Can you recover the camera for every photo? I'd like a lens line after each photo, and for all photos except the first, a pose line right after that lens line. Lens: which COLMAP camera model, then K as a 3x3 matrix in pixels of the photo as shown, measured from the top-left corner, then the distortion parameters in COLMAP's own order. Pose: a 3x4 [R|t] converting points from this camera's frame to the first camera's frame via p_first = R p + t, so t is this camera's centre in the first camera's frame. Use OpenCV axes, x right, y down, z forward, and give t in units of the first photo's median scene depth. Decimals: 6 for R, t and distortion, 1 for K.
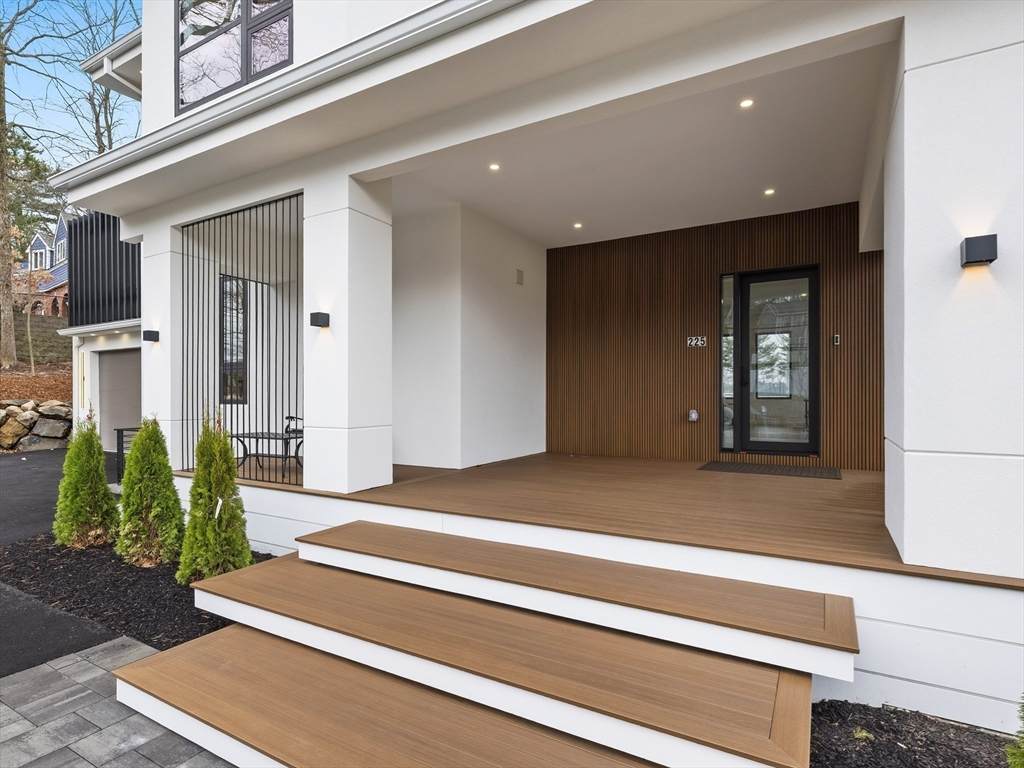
lens RADIAL K [[539.8, 0, 509.2], [0, 539.8, 388.5], [0, 0, 1]] dist [-0.003189, -0.000704]
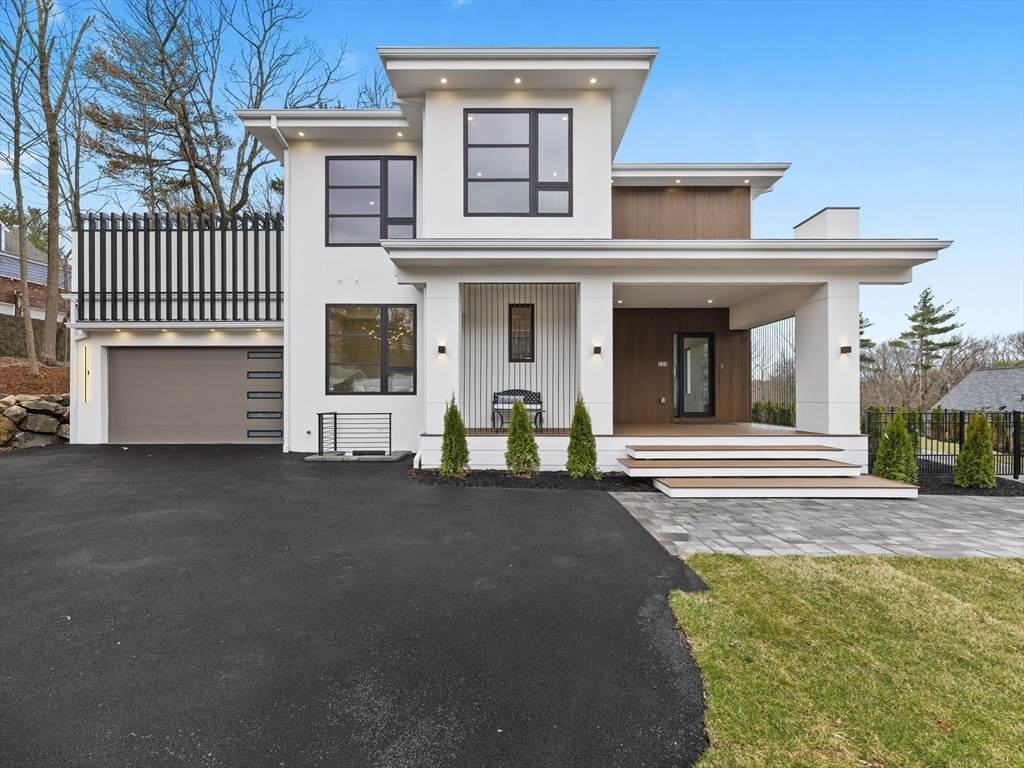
lens RADIAL K [[471.5, 0, 512.0], [0, 471.5, 384.0], [0, 0, 1]] dist [0.001967, 0.000181]
pose [[0.867332, 0.015835, 0.497479, -1.046115], [-0.006982, 0.999783, -0.019650, 0.027016], [-0.497682, 0.013570, 0.867254, -0.265767]]
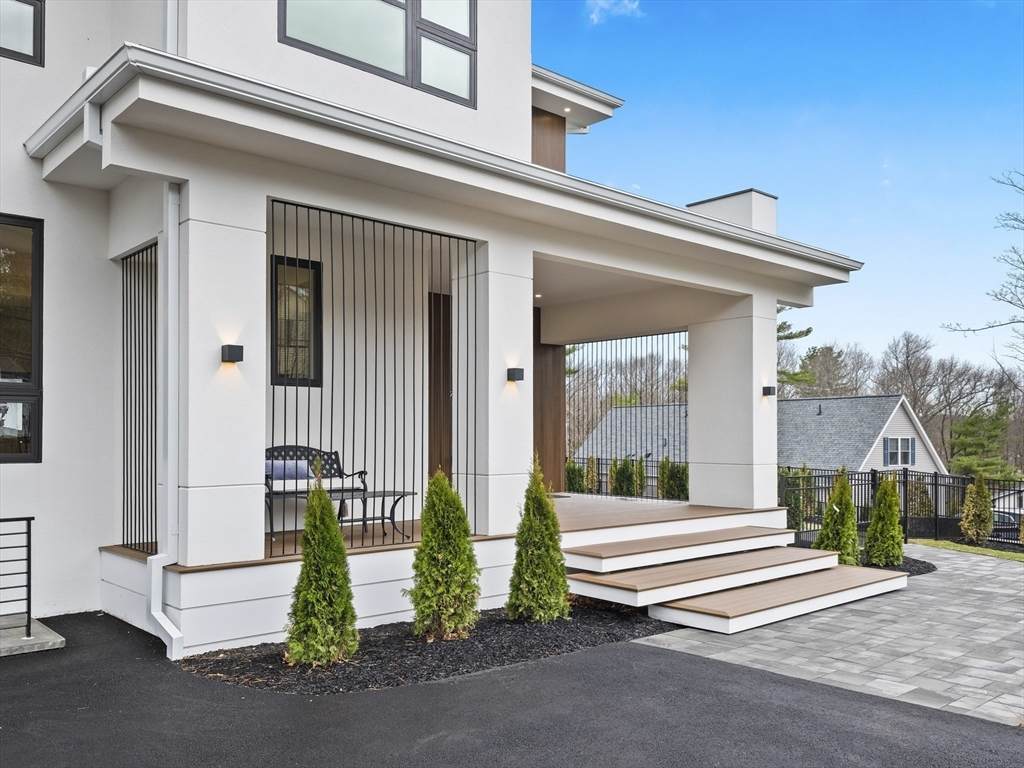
lens RADIAL K [[861.7, 0, 513.4], [0, 861.7, 407.3], [0, 0, 1]] dist [0.052110, -0.092583]
pose [[0.301427, 0.036680, 0.952783, -1.377672], [-0.009647, 0.999326, -0.035420, 0.000529], [-0.953440, 0.001485, 0.301578, 0.337468]]
